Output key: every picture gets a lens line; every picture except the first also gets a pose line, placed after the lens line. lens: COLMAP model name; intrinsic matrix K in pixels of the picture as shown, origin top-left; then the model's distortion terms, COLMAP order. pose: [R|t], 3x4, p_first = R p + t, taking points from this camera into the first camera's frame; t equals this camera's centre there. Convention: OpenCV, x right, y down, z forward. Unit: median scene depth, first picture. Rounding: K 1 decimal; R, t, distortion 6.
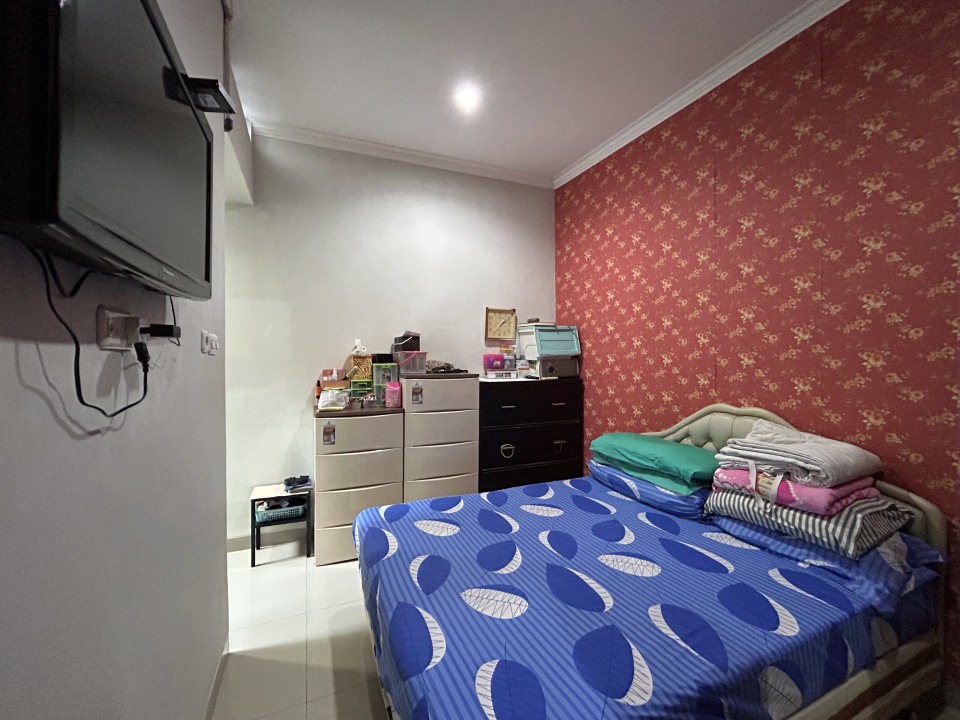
lens RADIAL K [[392.2, 0, 478.3], [0, 392.2, 357.5], [0, 0, 1]] dist [0.004760, 0.000229]
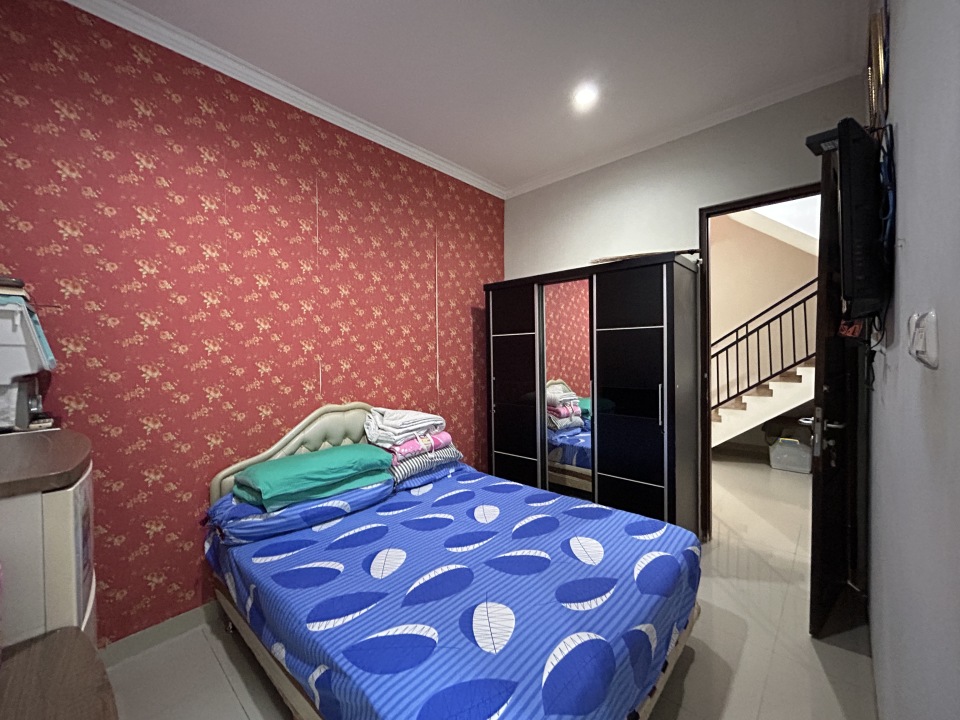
lens RADIAL K [[392.2, 0, 478.0], [0, 392.2, 356.7], [0, 0, 1]] dist [0.004760, 0.000229]
pose [[-0.396154, 0.000751, 0.918184, -0.689531], [0.019247, 0.999787, 0.007486, -0.023734], [-0.917982, 0.020638, -0.396084, 1.246174]]
